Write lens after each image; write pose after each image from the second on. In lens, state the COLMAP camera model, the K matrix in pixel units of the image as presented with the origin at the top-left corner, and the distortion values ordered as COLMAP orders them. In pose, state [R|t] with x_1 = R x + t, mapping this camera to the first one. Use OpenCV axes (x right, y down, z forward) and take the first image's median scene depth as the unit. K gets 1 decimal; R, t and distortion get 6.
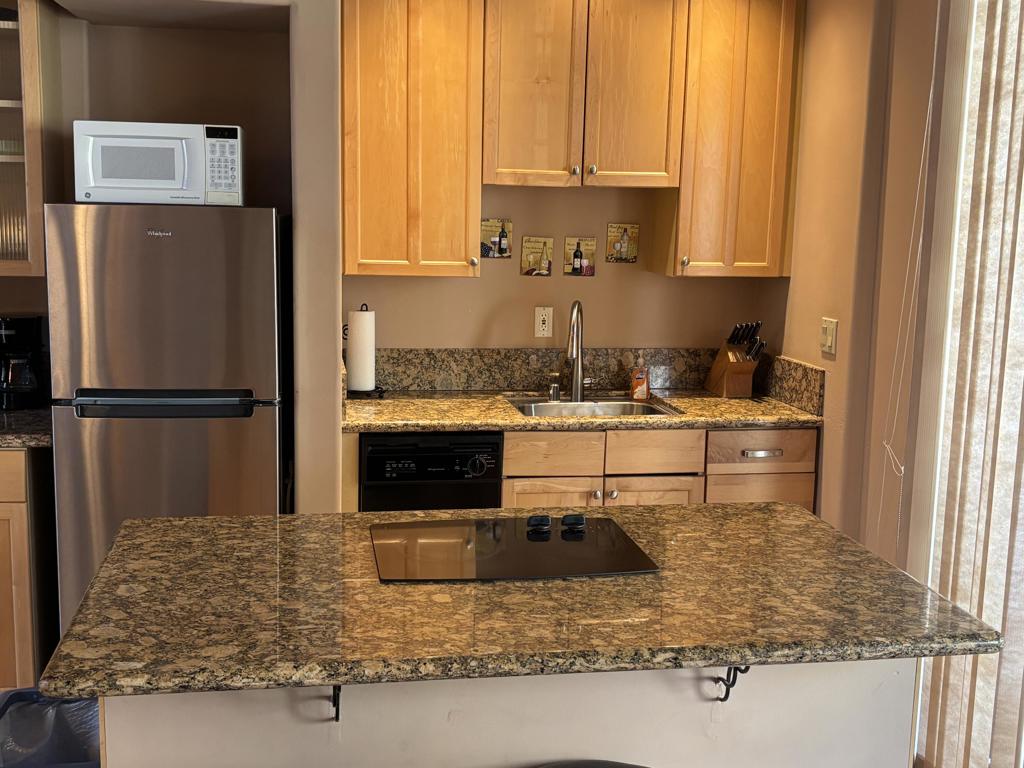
lens RADIAL K [[1224.5, 0, 514.4], [0, 1224.5, 410.5], [0, 0, 1]] dist [0.140430, -0.412887]
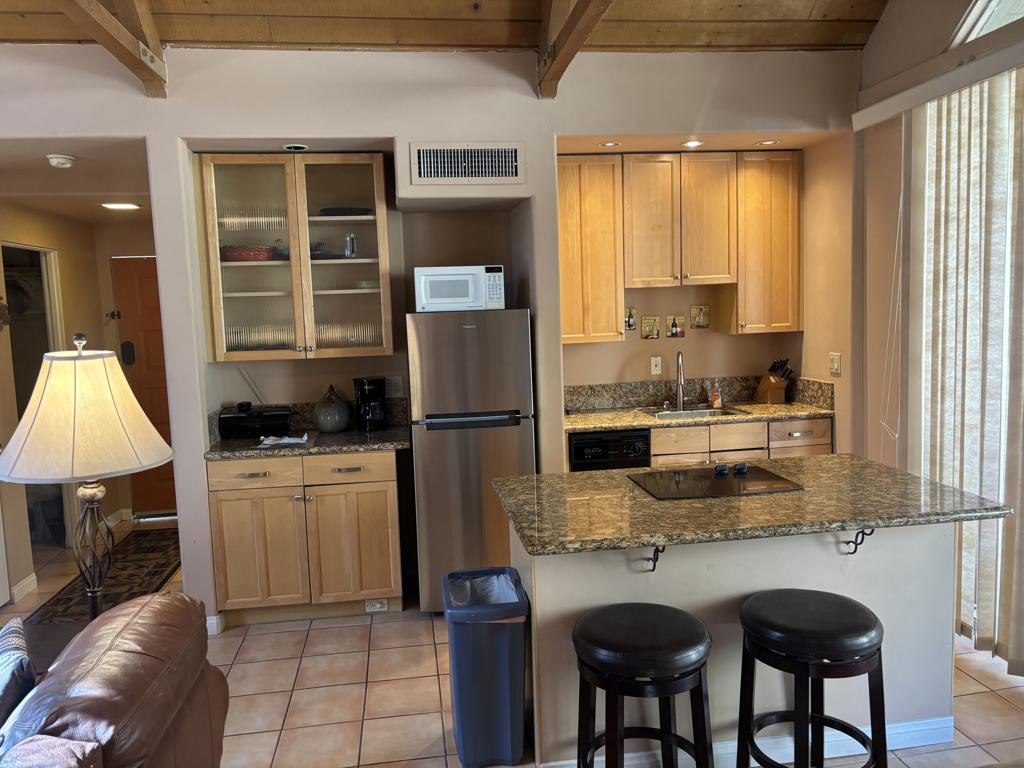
lens RADIAL K [[792.6, 0, 512.0], [0, 792.6, 384.0], [0, 0, 1]] dist [0.015973, -0.006855]
pose [[0.997255, -0.057033, -0.047222, -0.146076], [0.053842, 0.996347, -0.066289, 0.017966], [0.050830, 0.063565, 0.996682, -0.123580]]
